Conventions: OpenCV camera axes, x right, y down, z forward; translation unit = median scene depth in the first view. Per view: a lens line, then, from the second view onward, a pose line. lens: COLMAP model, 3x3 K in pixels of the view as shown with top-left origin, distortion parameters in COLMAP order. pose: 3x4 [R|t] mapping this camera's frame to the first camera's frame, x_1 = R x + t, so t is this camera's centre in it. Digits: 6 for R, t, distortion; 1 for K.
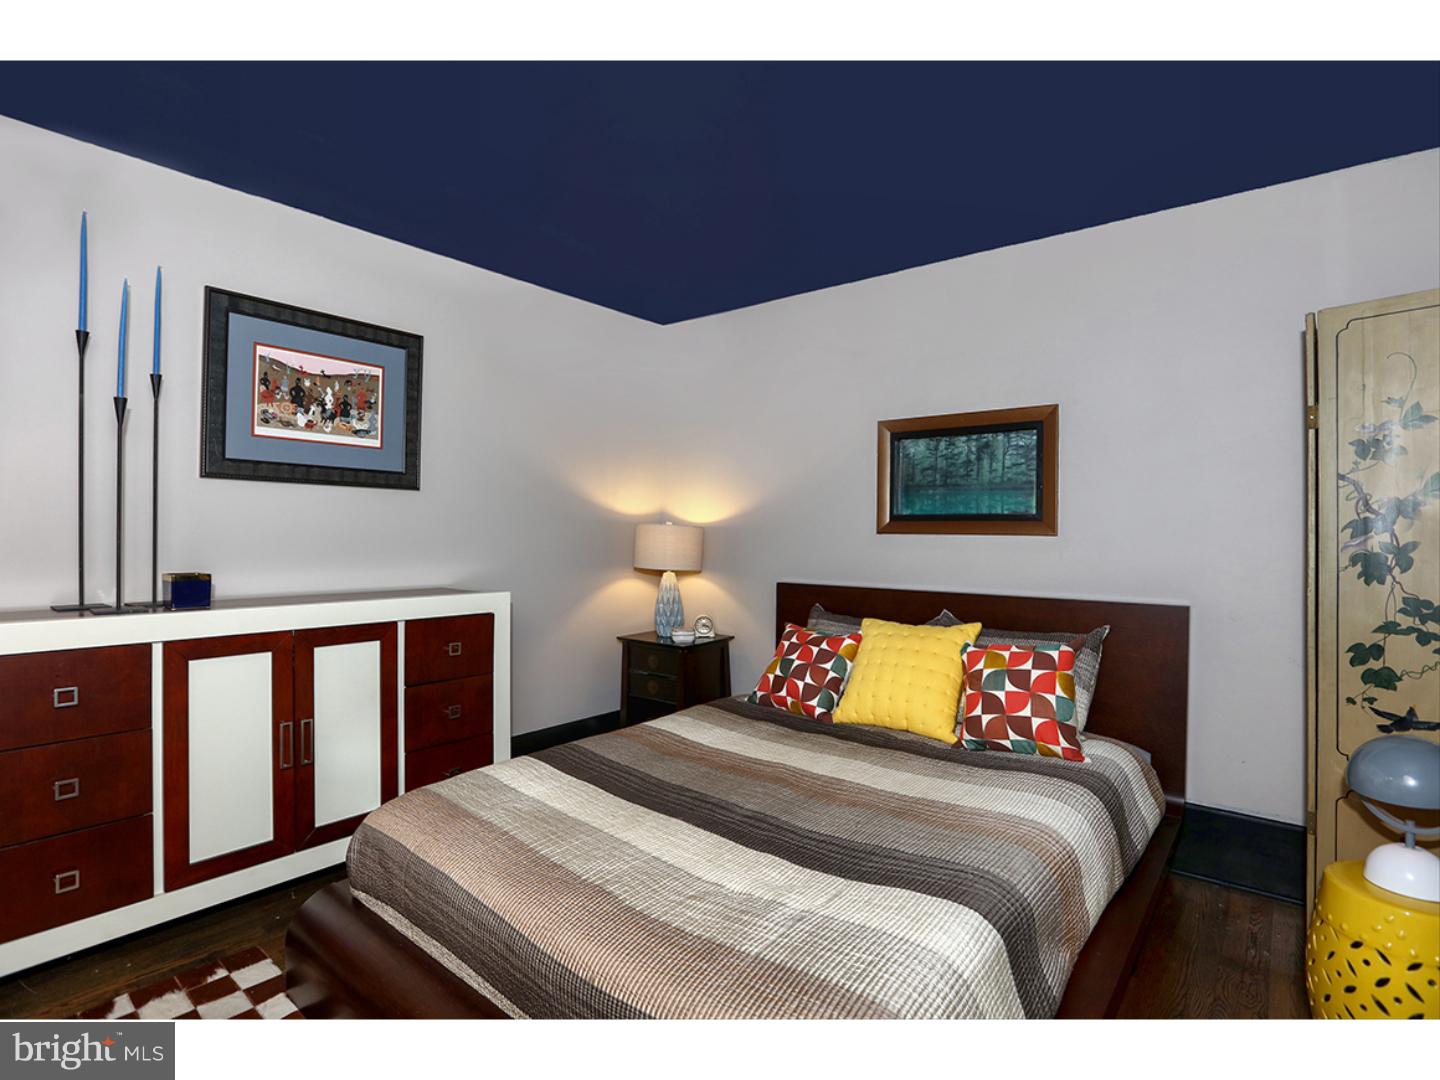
lens RADIAL K [[726.7, 0, 720.0], [0, 726.7, 540.0], [0, 0, 1]] dist [0.000569, 0.000463]
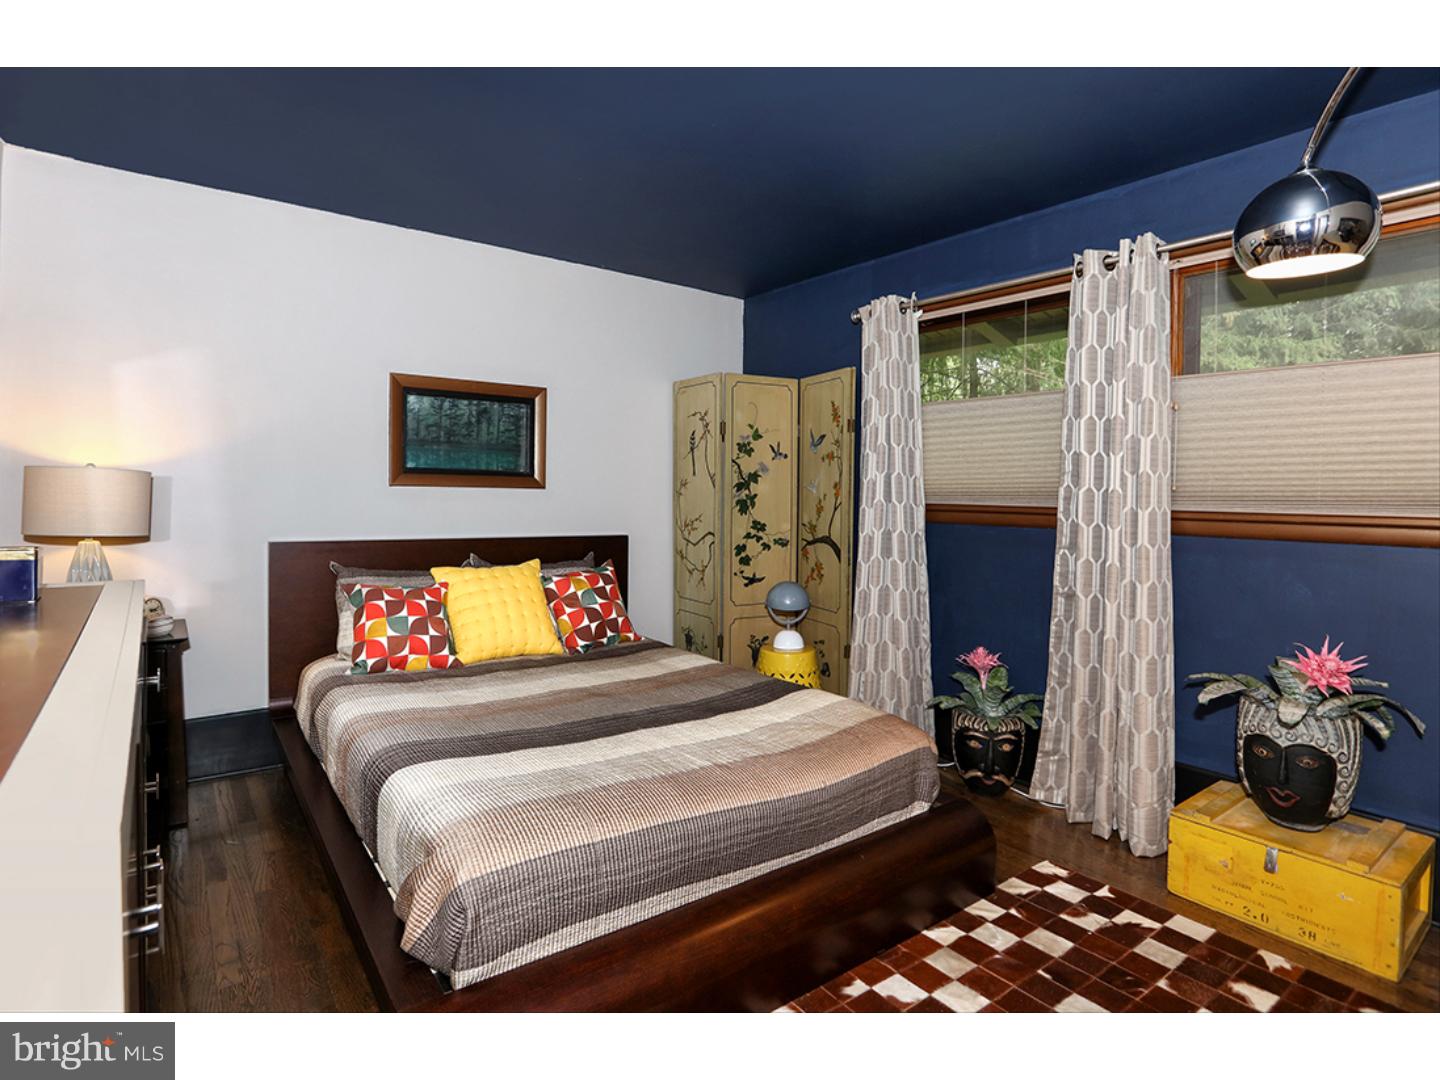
lens RADIAL K [[734.6, 0, 720.0], [0, 734.6, 540.0], [0, 0, 1]] dist [-0.104124, 0.000194]
pose [[0.235269, -0.059504, 0.970107, -0.688840], [-0.005006, 0.998037, 0.062431, 0.001750], [-0.971917, -0.019544, 0.234509, 0.360352]]
